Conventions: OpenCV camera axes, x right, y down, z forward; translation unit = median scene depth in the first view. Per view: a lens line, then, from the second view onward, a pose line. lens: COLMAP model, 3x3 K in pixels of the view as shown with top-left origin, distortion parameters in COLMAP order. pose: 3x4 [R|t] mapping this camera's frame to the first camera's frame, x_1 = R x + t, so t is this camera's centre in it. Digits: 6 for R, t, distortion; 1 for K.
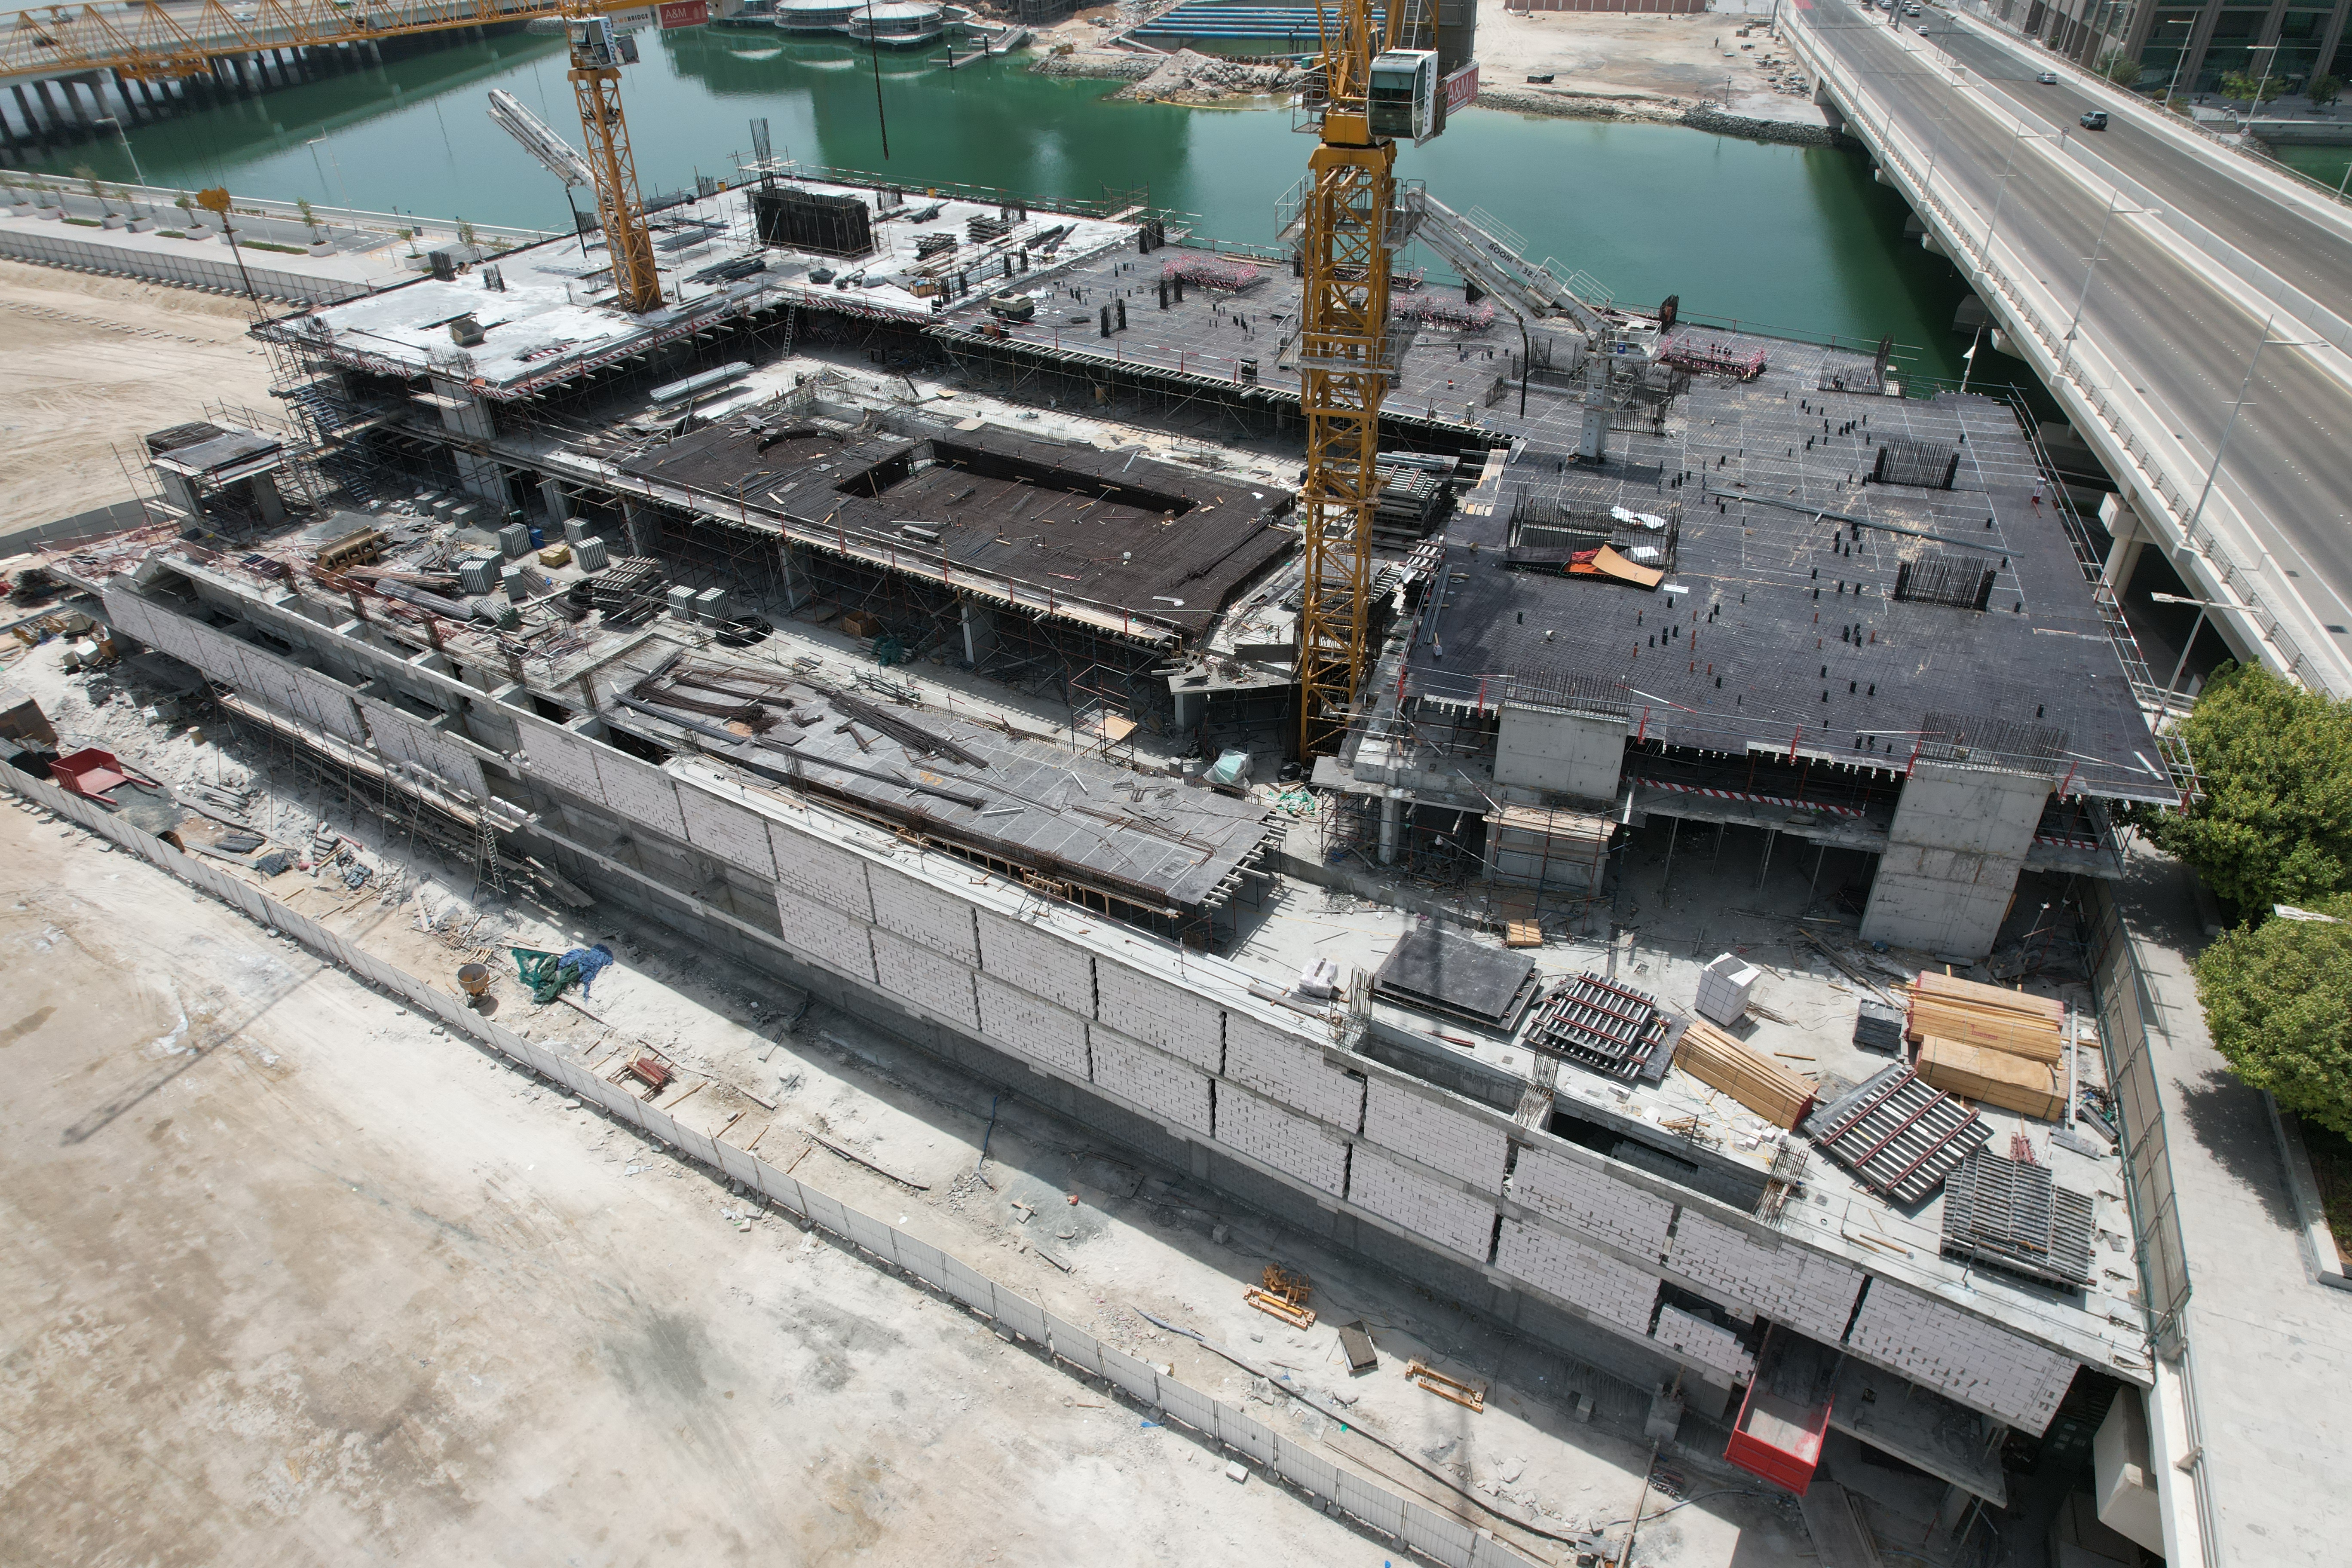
lens RADIAL K [[1500.0, 0, 1183.1], [0, 1500.0, 775.3], [0, 0, 1]] dist [-0.086054, 0.082779]
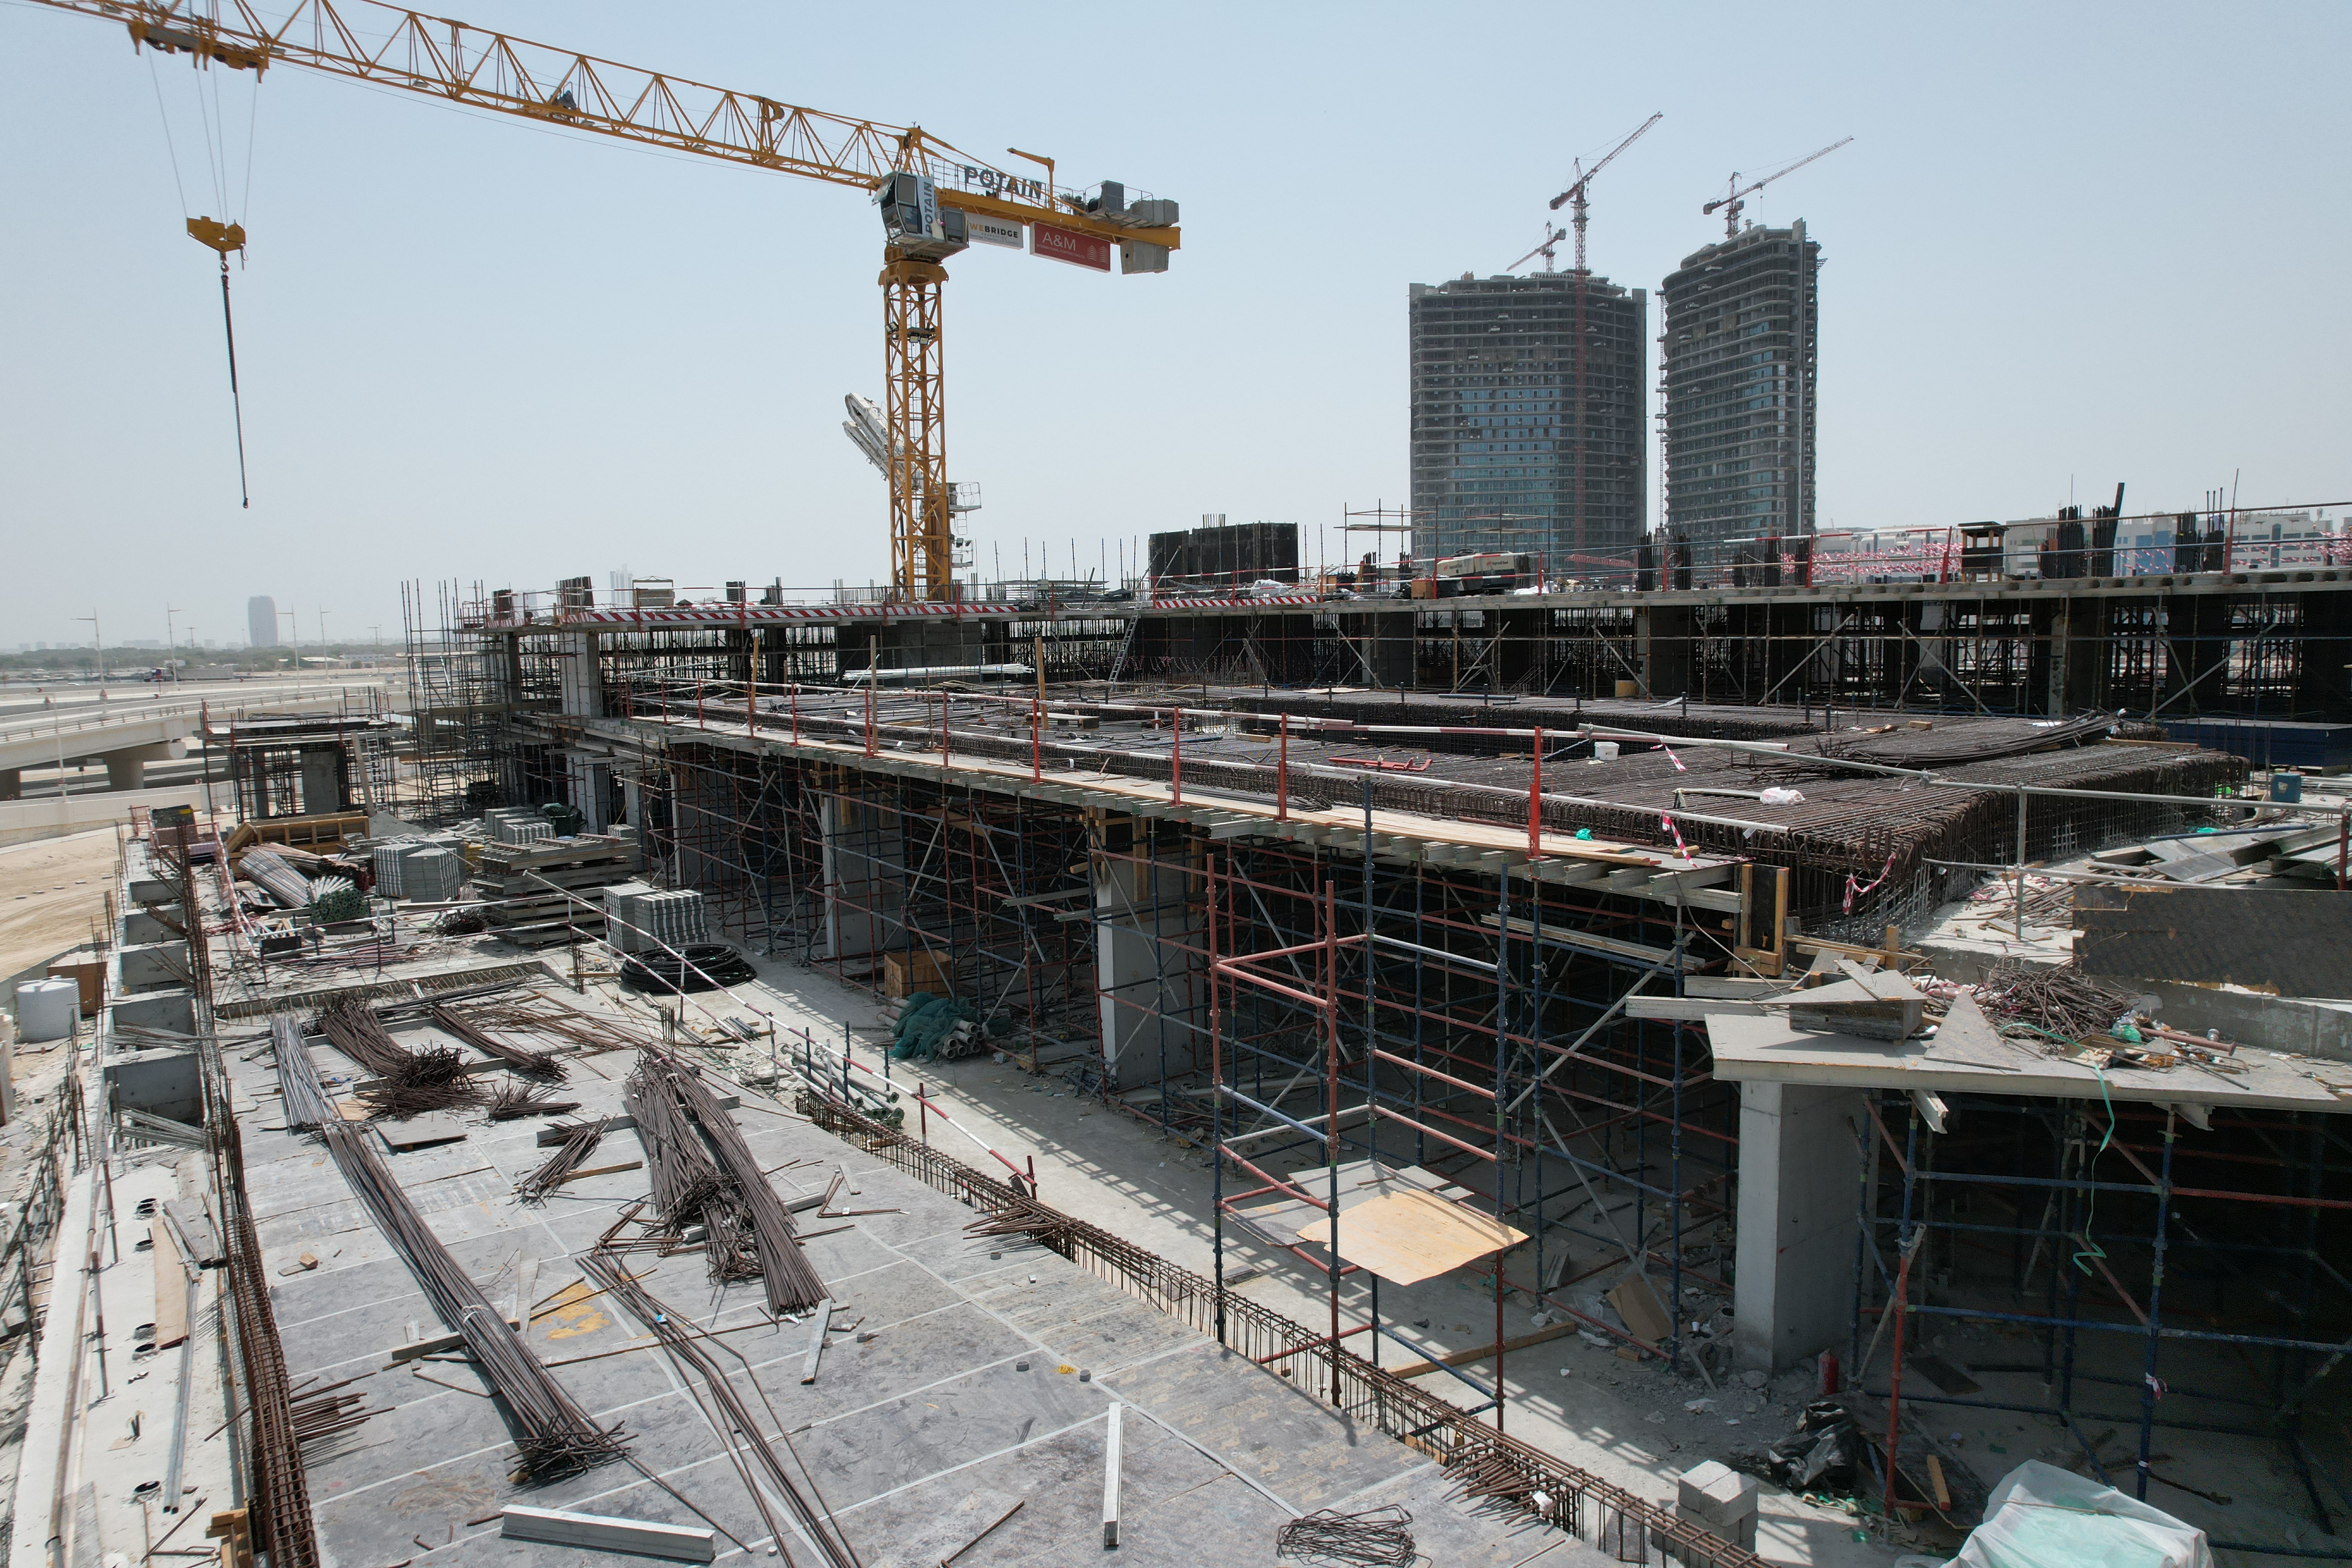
lens RADIAL K [[1500.0, 0, 1183.1], [0, 1500.0, 775.3], [0, 0, 1]] dist [-0.086054, 0.082779]
pose [[0.921263, 0.042746, -0.386583, 0.000602], [-0.218173, 0.879634, -0.422663, 0.004829], [0.321985, 0.473726, 0.819701, 0.783976]]
